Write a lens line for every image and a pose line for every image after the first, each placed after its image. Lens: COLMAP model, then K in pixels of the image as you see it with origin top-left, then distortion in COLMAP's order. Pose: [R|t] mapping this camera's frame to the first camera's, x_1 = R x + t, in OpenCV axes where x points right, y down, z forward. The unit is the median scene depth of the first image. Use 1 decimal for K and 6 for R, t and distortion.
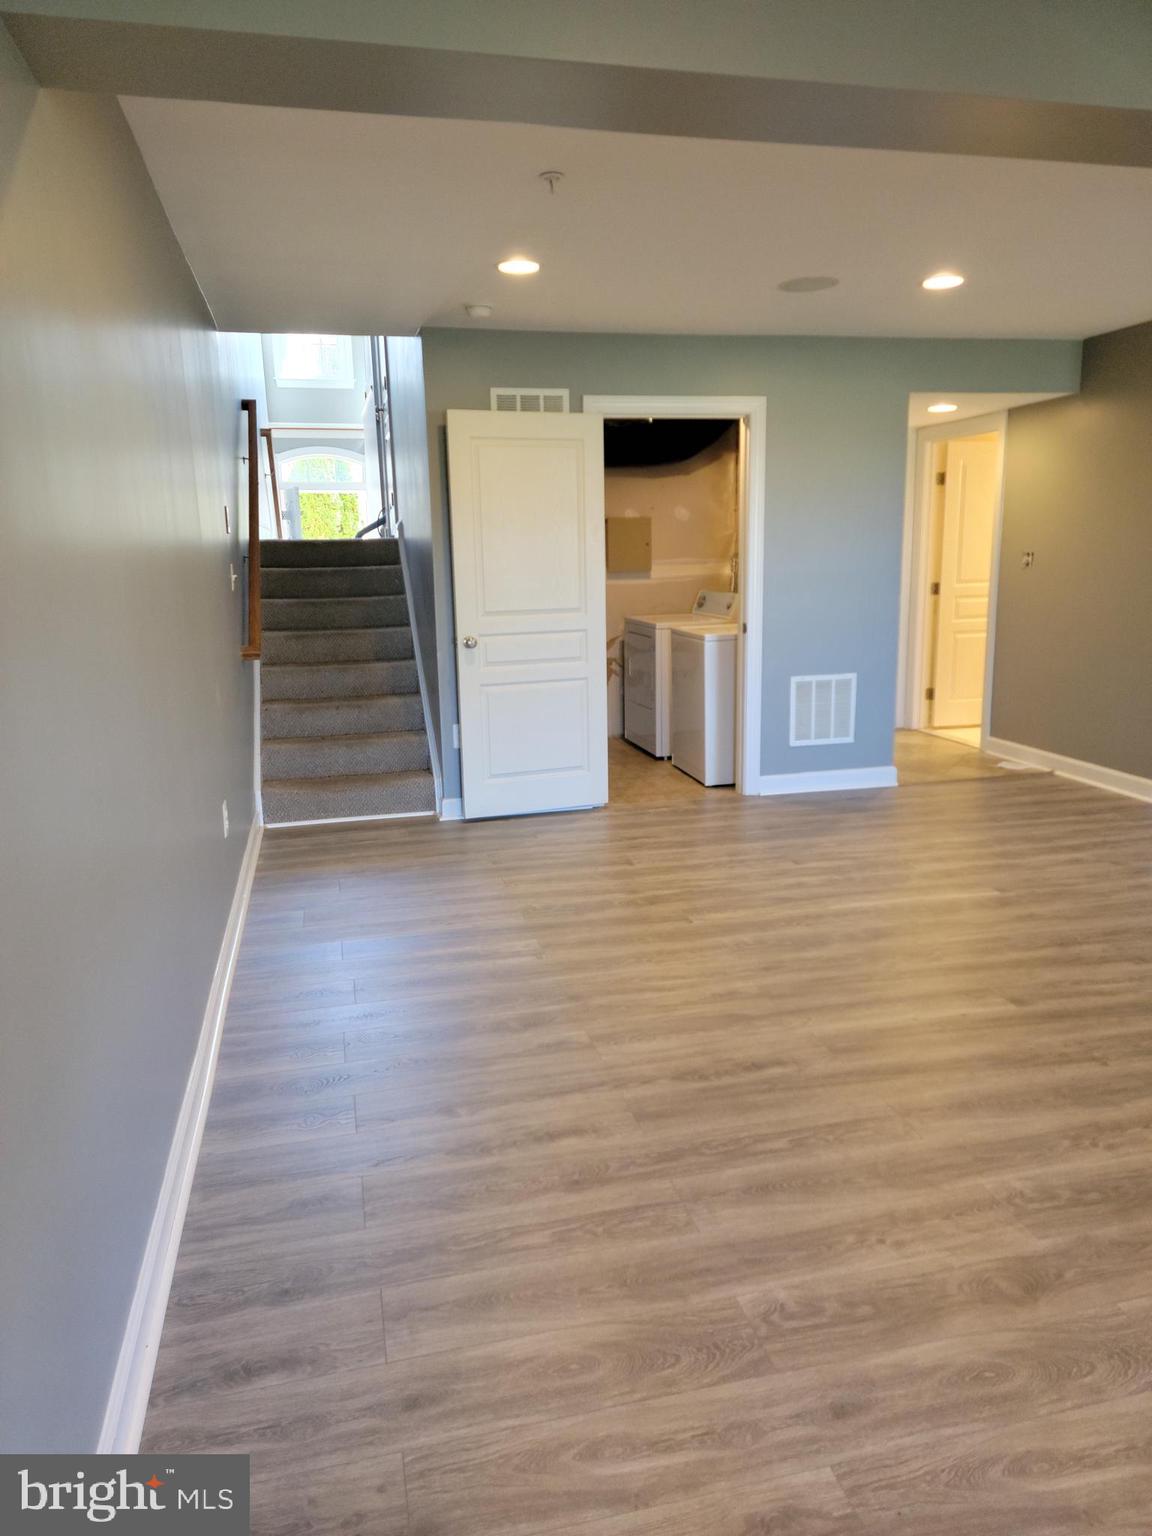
lens RADIAL K [[1068.0, 0, 595.5], [0, 1068.0, 733.8], [0, 0, 1]] dist [0.126038, -0.100121]
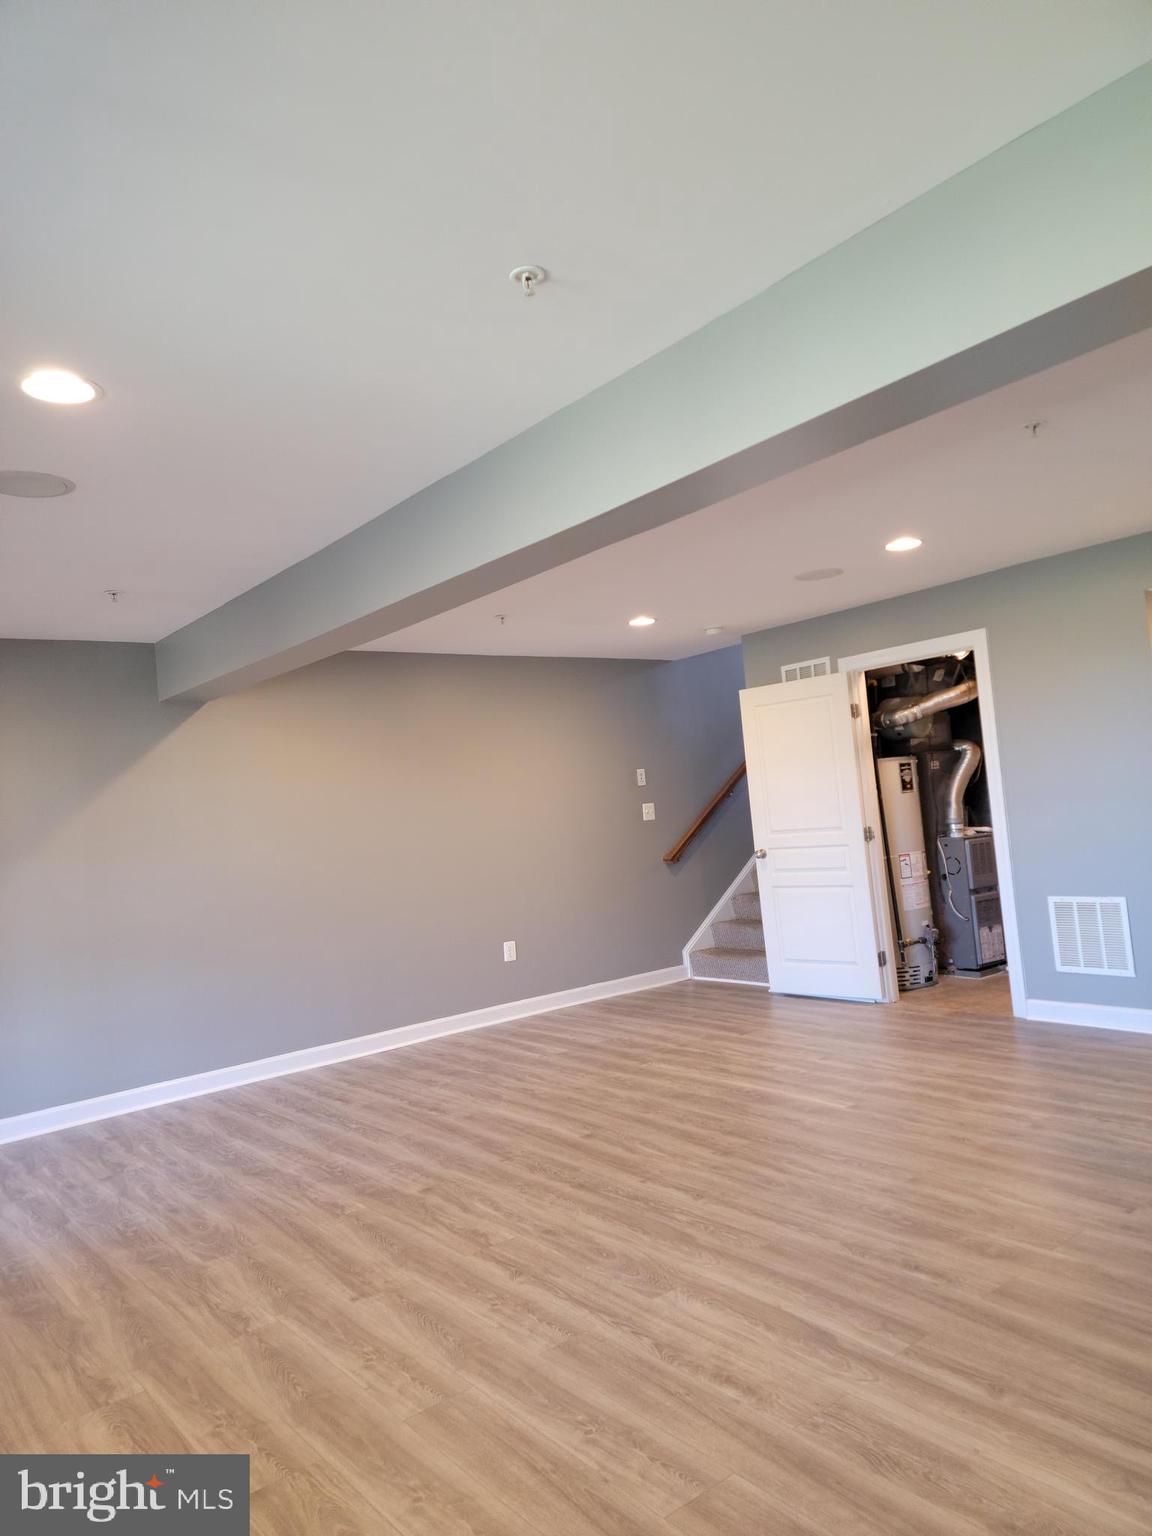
lens RADIAL K [[1072.1, 0, 572.2], [0, 1072.1, 746.6], [0, 0, 1]] dist [0.089489, -0.077342]
pose [[0.399443, -0.070486, -0.914044, 1.336324], [-0.074681, 0.991224, -0.109074, -0.071099], [0.913711, 0.111831, 0.390674, 0.322476]]
